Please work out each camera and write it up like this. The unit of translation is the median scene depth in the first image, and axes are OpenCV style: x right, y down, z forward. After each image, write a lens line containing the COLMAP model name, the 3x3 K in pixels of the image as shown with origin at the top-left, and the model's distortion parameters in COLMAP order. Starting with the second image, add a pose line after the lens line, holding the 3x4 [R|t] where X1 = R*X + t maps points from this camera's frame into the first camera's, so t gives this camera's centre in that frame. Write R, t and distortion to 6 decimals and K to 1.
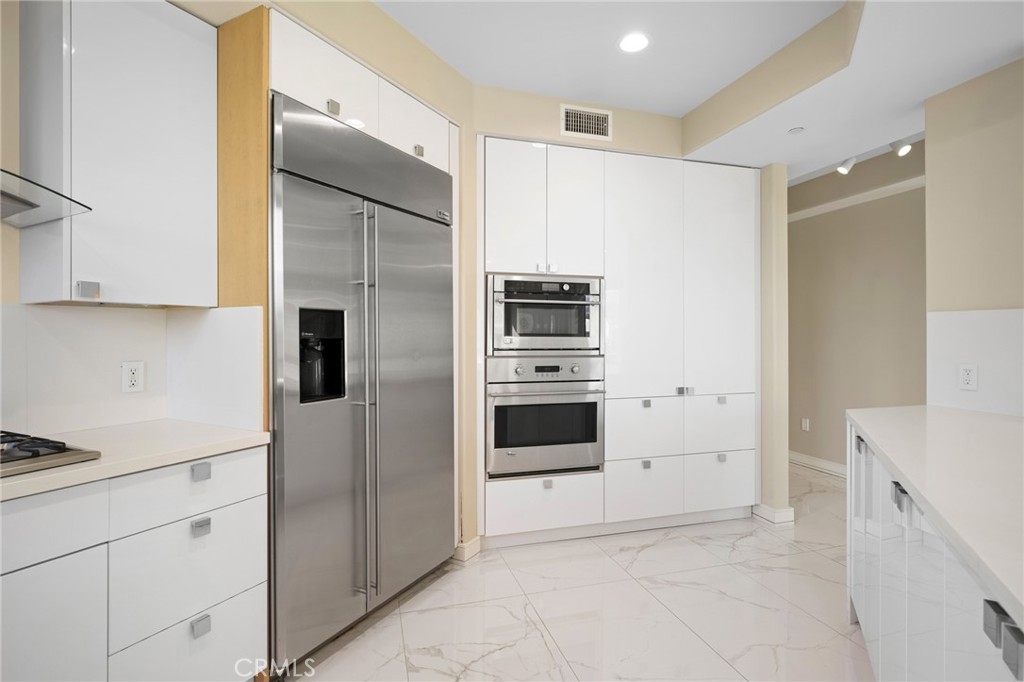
lens RADIAL K [[489.3, 0, 510.7], [0, 489.3, 333.6], [0, 0, 1]] dist [-0.000009, 0.000777]
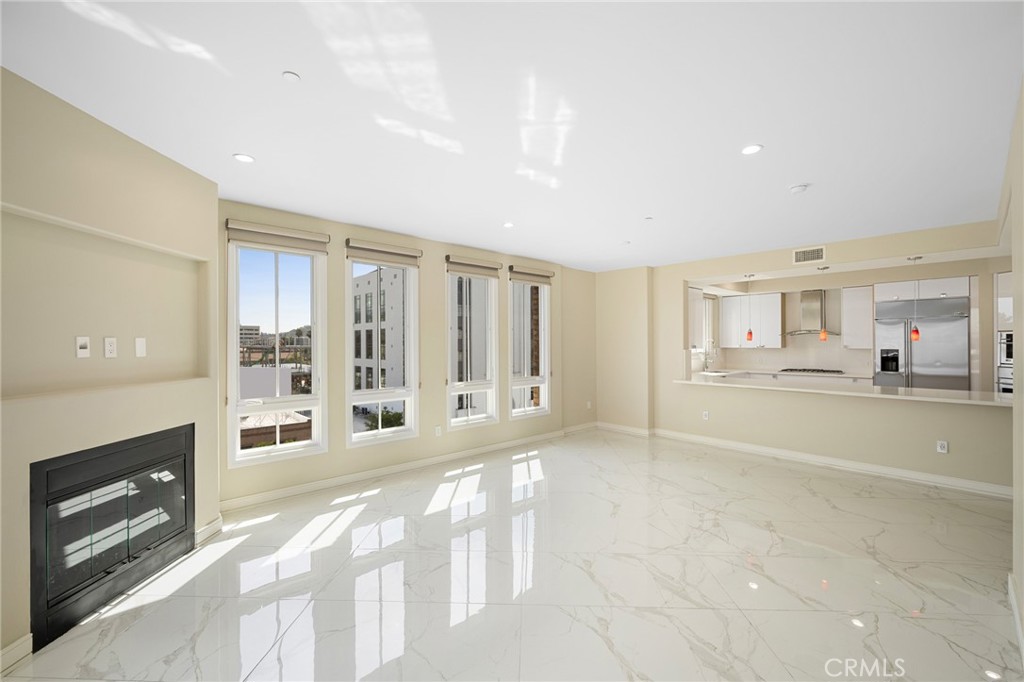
lens RADIAL K [[430.3, 0, 510.9], [0, 430.3, 336.6], [0, 0, 1]] dist [0.004192, -0.000725]
pose [[-0.321098, -0.008564, -0.947007, 2.692964], [0.009533, 0.999879, -0.012275, -0.095066], [0.946998, -0.012969, -0.320978, -0.567320]]
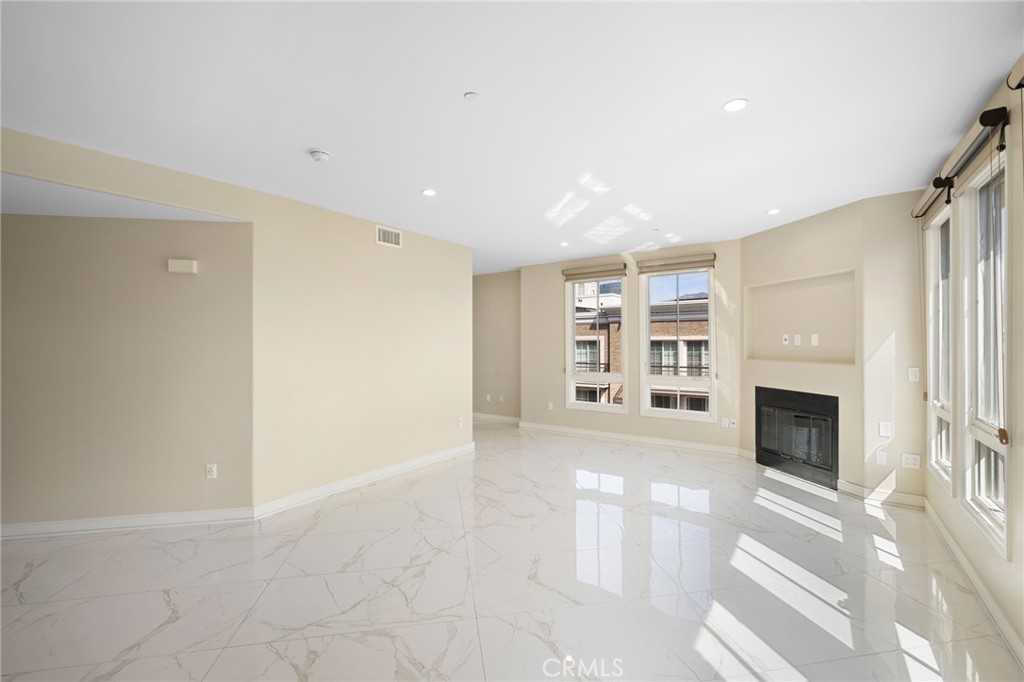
lens RADIAL K [[430.3, 0, 510.5], [0, 430.3, 344.3], [0, 0, 1]] dist [0.004192, -0.000725]
pose [[0.106993, 0.001368, 0.994259, 0.330025], [-0.000452, 0.999999, -0.001328, -0.071039], [-0.994260, -0.000308, 0.106993, -0.748839]]
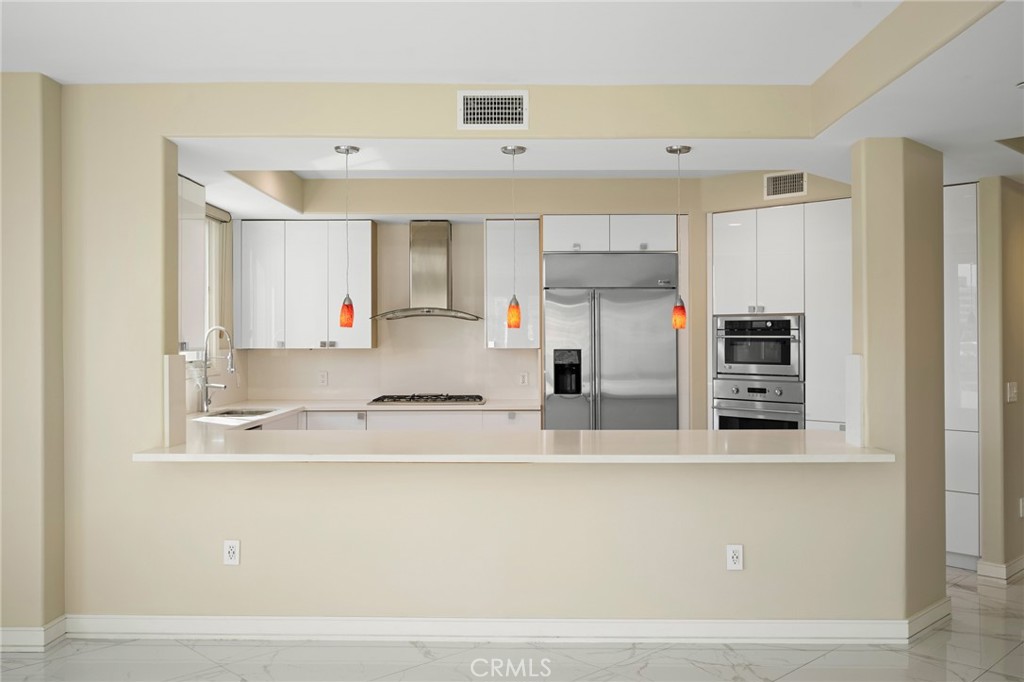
lens RADIAL K [[895.4, 0, 524.2], [0, 895.4, 339.0], [0, 0, 1]] dist [0.000866, -0.012149]
pose [[0.476060, 0.003750, -0.879405, 1.852700], [0.004903, 0.999964, 0.006918, -0.079440], [0.879399, -0.007606, 0.476025, -0.620022]]
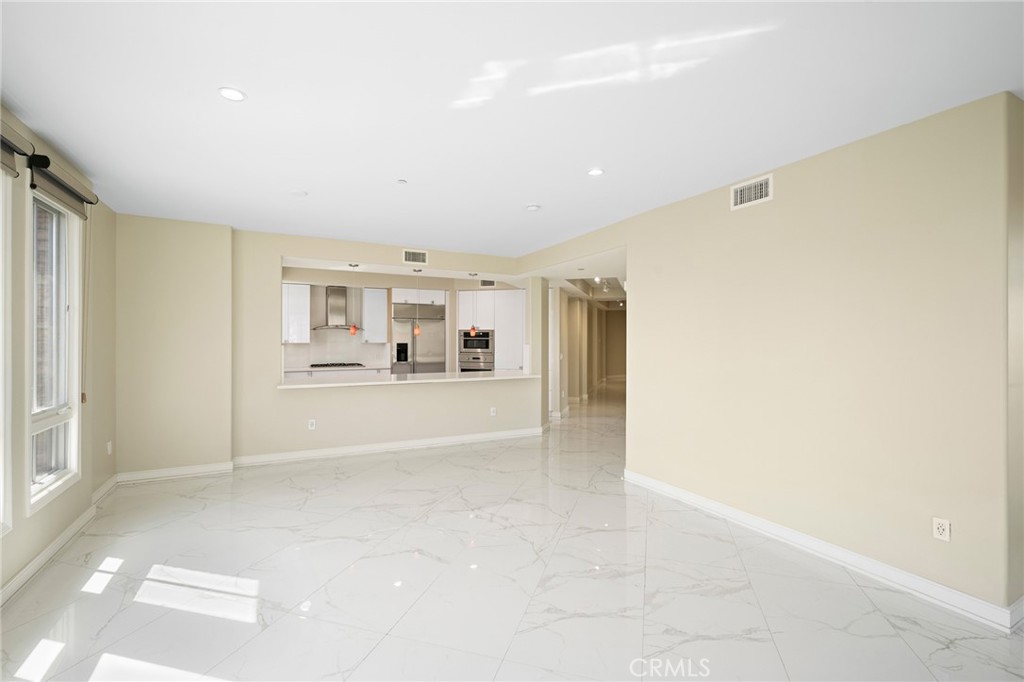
lens RADIAL K [[455.2, 0, 521.0], [0, 455.2, 337.8], [0, 0, 1]] dist [0.001408, 0.001103]
pose [[0.841798, 0.006082, -0.539758, 2.073358], [-0.002613, 0.999971, 0.007192, -0.094078], [0.539786, -0.004644, 0.841789, -1.493796]]
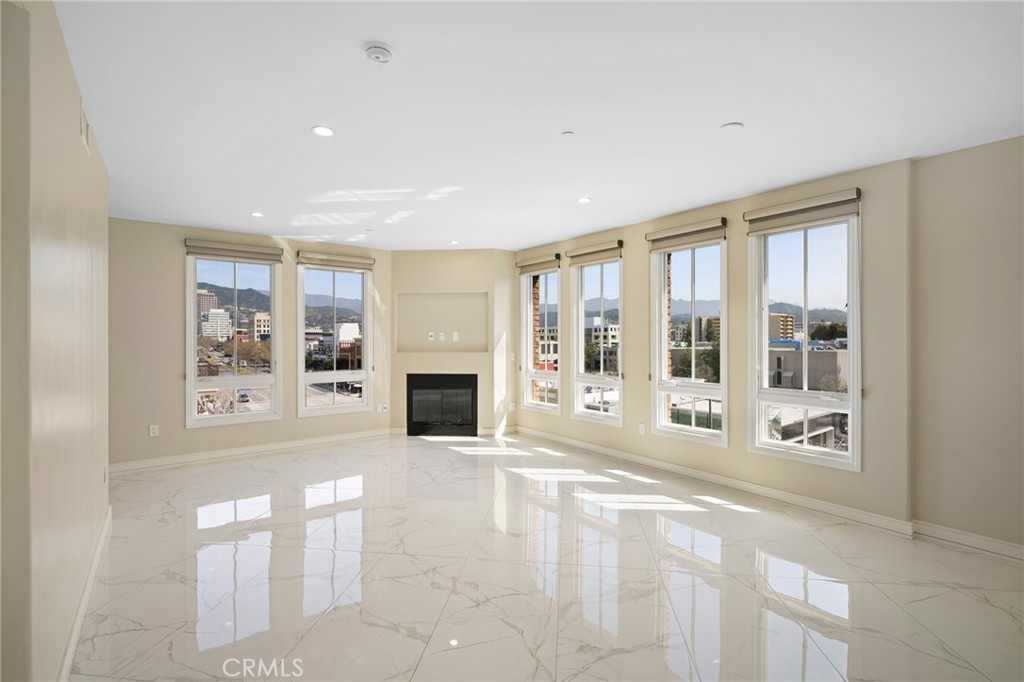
lens RADIAL K [[455.2, 0, 506.0], [0, 455.2, 344.0], [0, 0, 1]] dist [0.001408, 0.001103]
pose [[-0.912597, 0.003897, 0.408841, 0.811439], [0.007301, 0.999950, 0.006767, -0.065061], [-0.408794, 0.009161, -0.912581, 0.375314]]
